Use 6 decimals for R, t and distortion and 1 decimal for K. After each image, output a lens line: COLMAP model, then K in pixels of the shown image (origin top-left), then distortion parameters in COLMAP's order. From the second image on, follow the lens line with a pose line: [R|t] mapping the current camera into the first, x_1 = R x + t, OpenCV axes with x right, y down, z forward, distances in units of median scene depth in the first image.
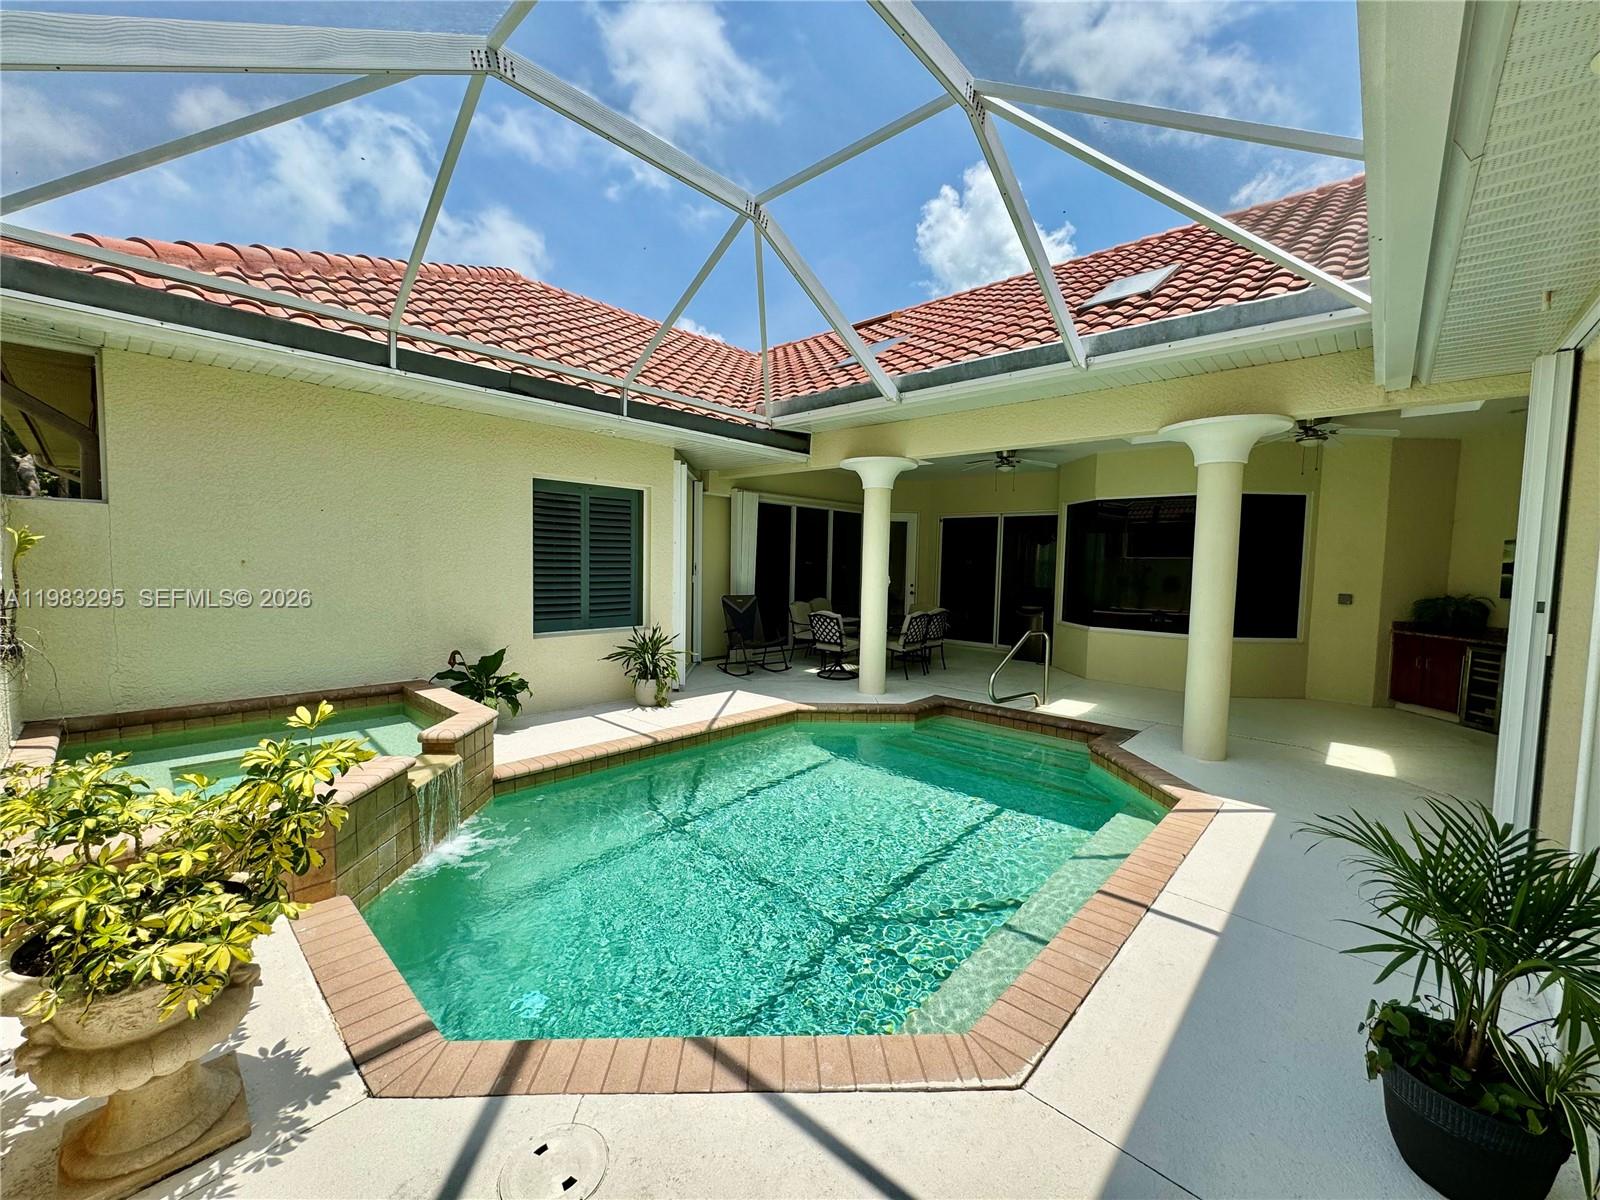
lens RADIAL K [[639.5, 0, 796.6], [0, 639.5, 597.9], [0, 0, 1]] dist [0.000865, -0.002124]
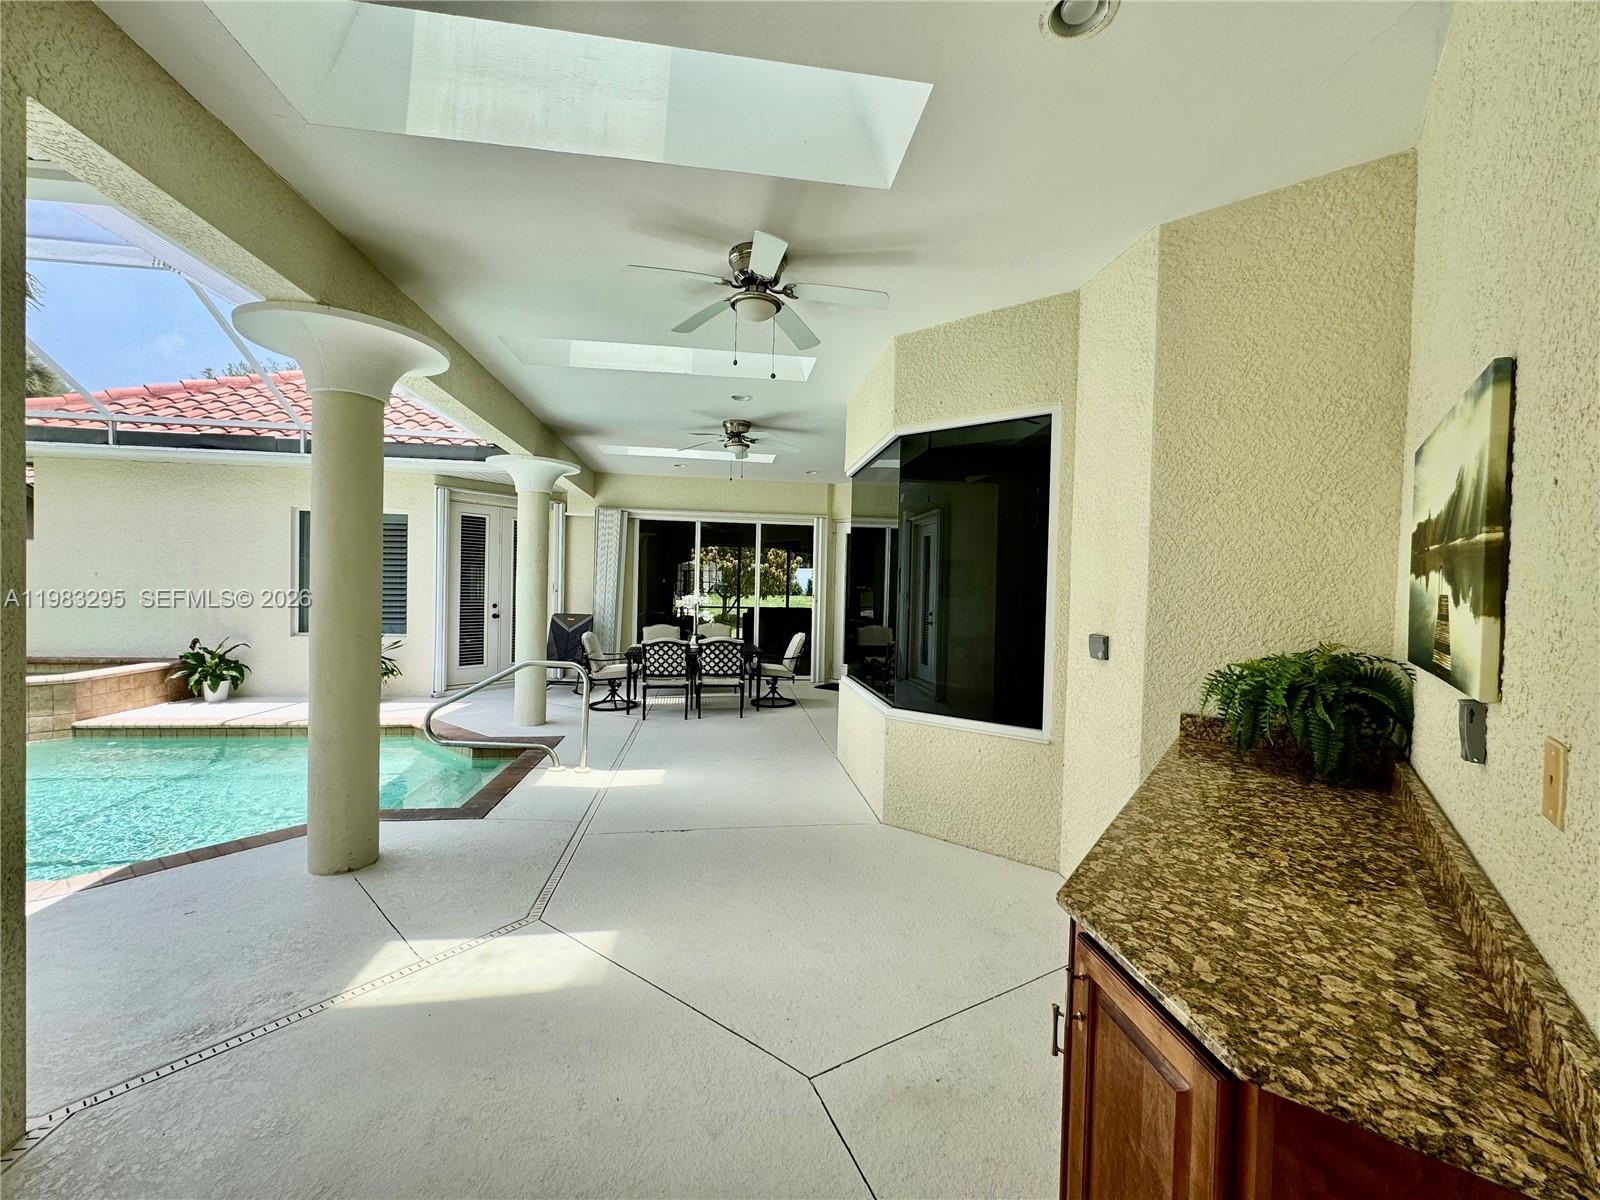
lens RADIAL K [[637.0, 0, 798.7], [0, 637.0, 598.0], [0, 0, 1]] dist [-0.001369, -0.000032]
pose [[0.767863, 0.006645, -0.640580, 1.168219], [-0.045222, 0.998014, -0.043856, -0.002859], [0.639016, 0.062644, 0.766638, 0.668099]]
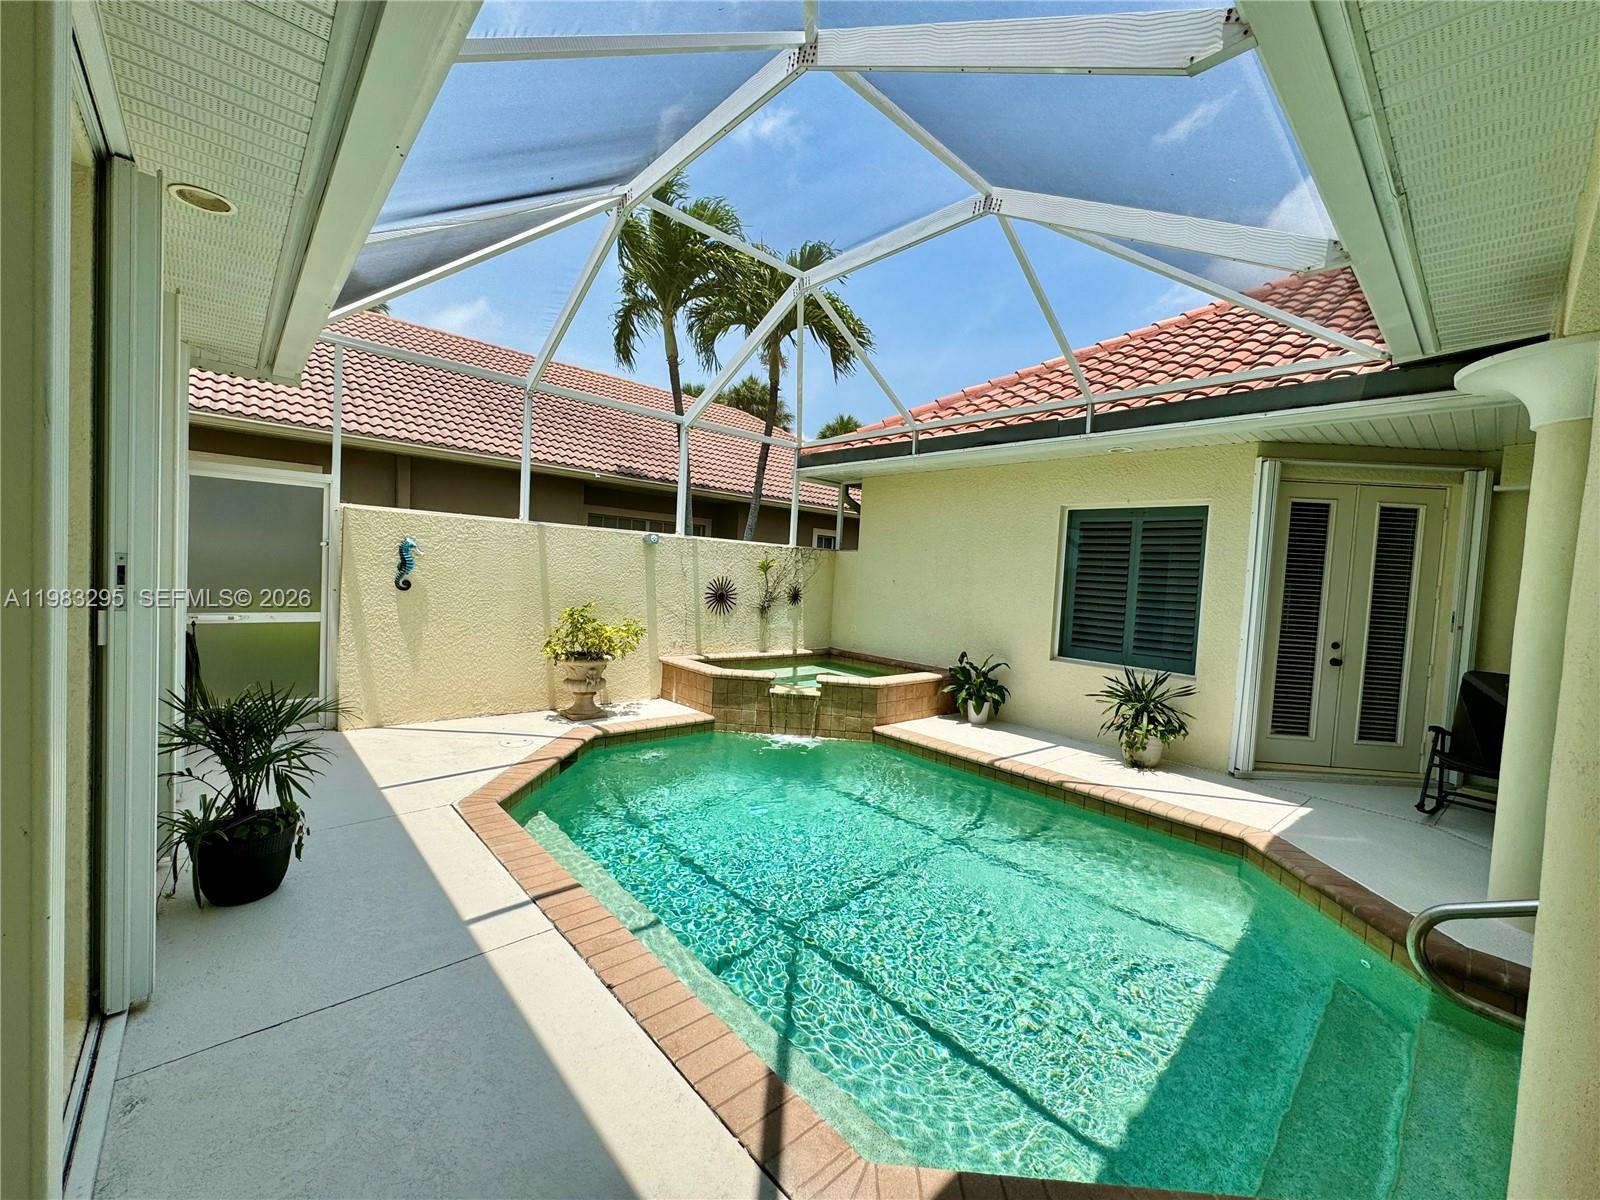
lens RADIAL K [[637.0, 0, 798.7], [0, 637.0, 598.0], [0, 0, 1]] dist [-0.001369, -0.000032]
pose [[-0.082572, 0.011556, -0.996518, 0.675095], [-0.121892, 0.992308, 0.021607, -0.011179], [0.989103, 0.123252, -0.080529, 0.655966]]
